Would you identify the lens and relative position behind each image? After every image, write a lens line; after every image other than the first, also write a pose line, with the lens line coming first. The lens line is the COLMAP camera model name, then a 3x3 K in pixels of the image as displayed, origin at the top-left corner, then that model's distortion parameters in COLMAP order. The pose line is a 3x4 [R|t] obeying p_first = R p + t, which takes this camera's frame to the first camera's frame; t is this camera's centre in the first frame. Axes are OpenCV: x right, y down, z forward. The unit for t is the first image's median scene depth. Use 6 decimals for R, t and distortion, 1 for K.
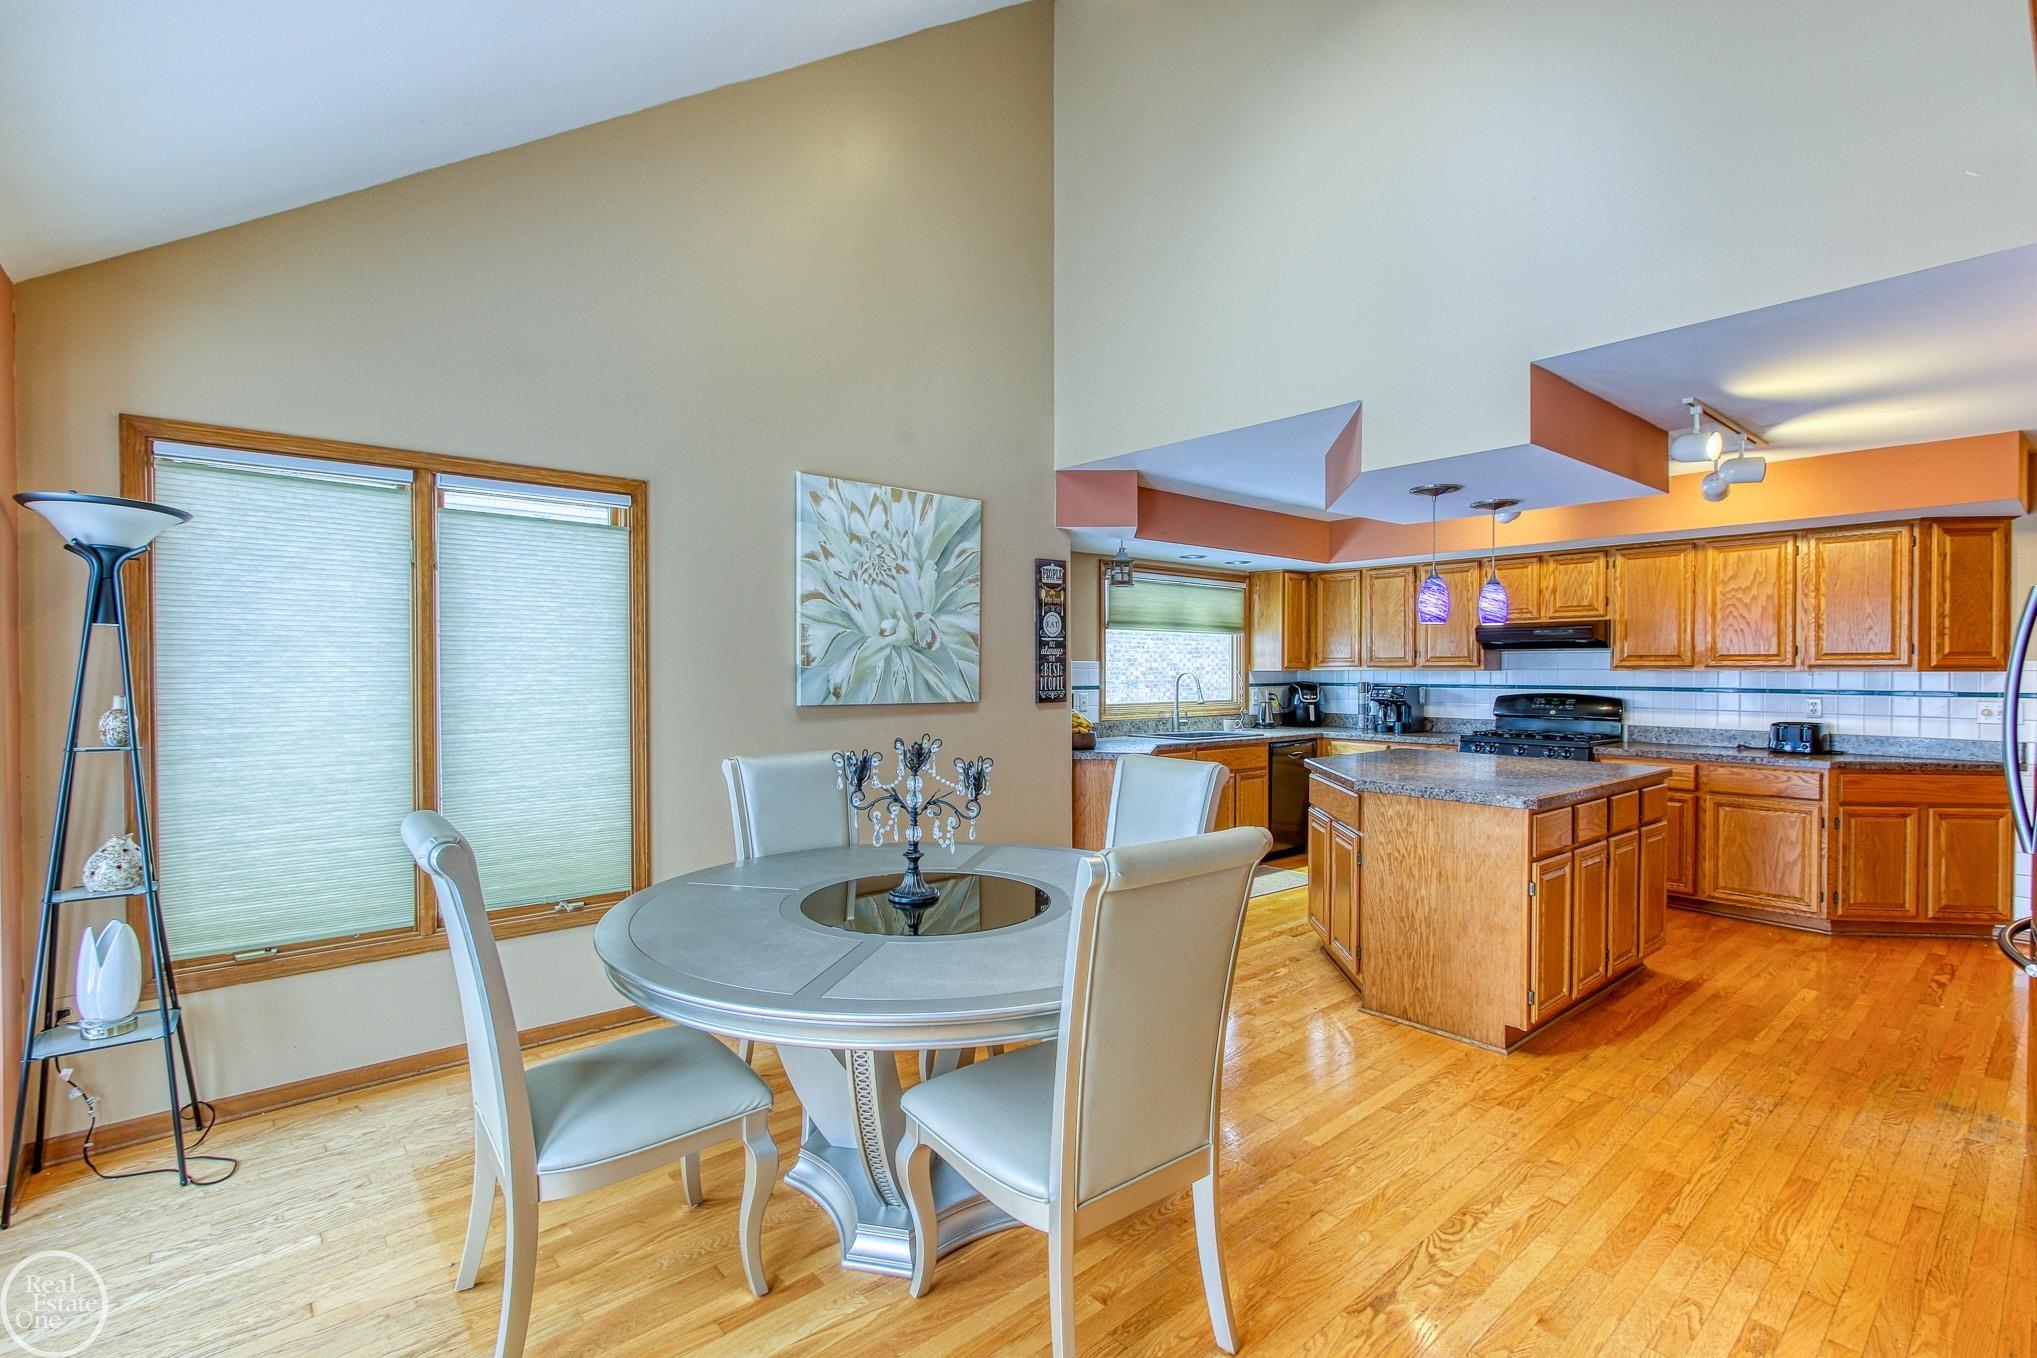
lens RADIAL K [[931.8, 0, 1015.9], [0, 931.8, 668.5], [0, 0, 1]] dist [0.001802, 0.000655]
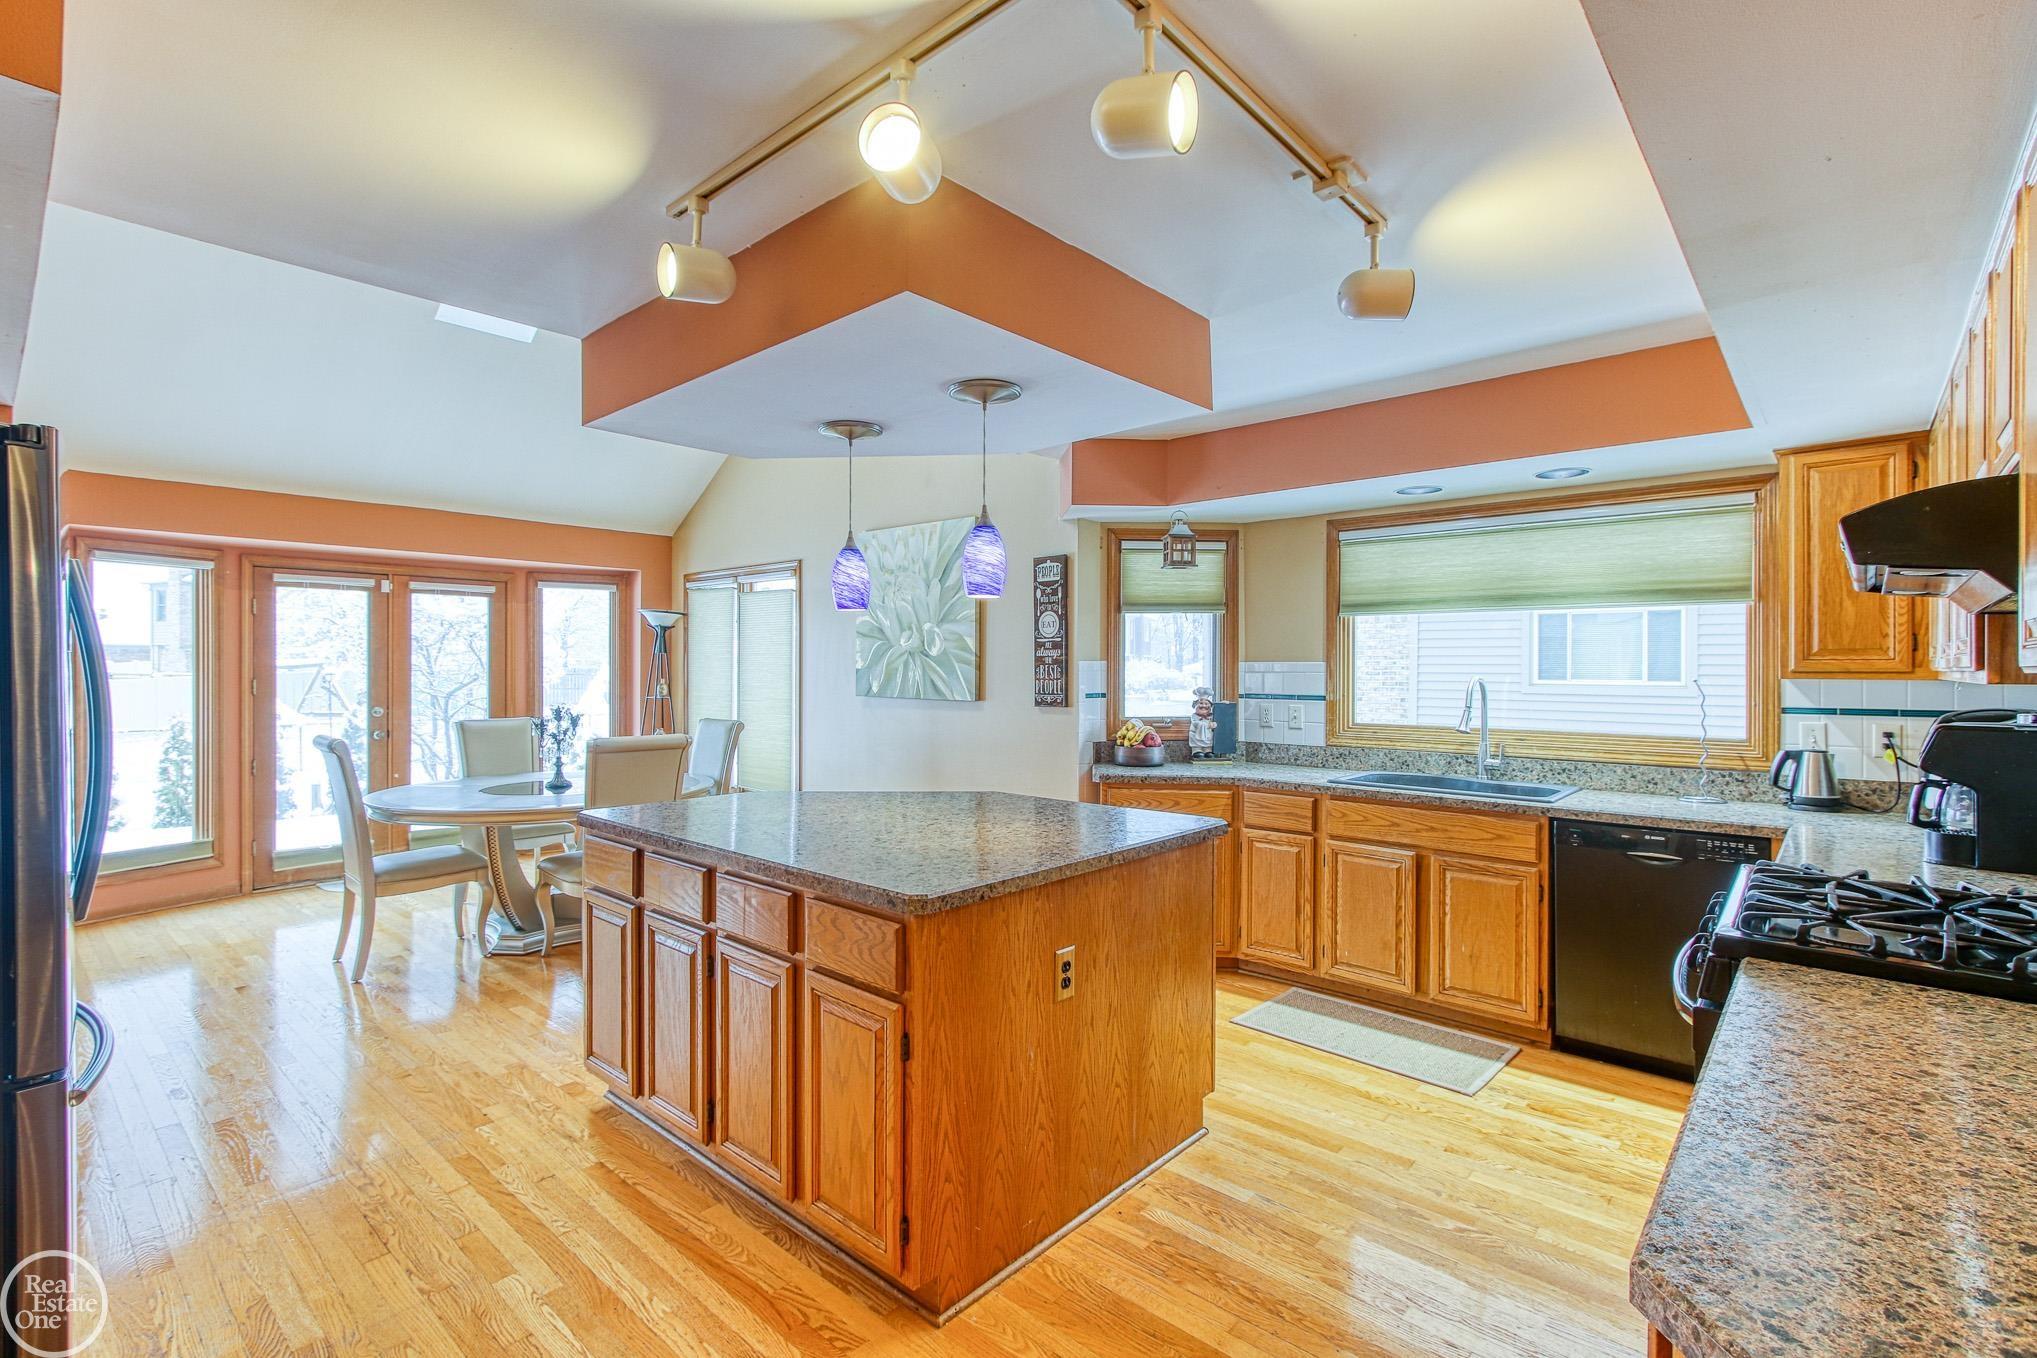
lens RADIAL K [[931.8, 0, 1019.4], [0, 931.8, 676.4], [0, 0, 1]] dist [0.001802, 0.000655]
pose [[0.146074, 0.003217, -0.989269, 0.850745], [-0.005369, 0.999983, 0.002459, 0.003146], [0.989259, 0.004952, 0.146088, 0.728467]]
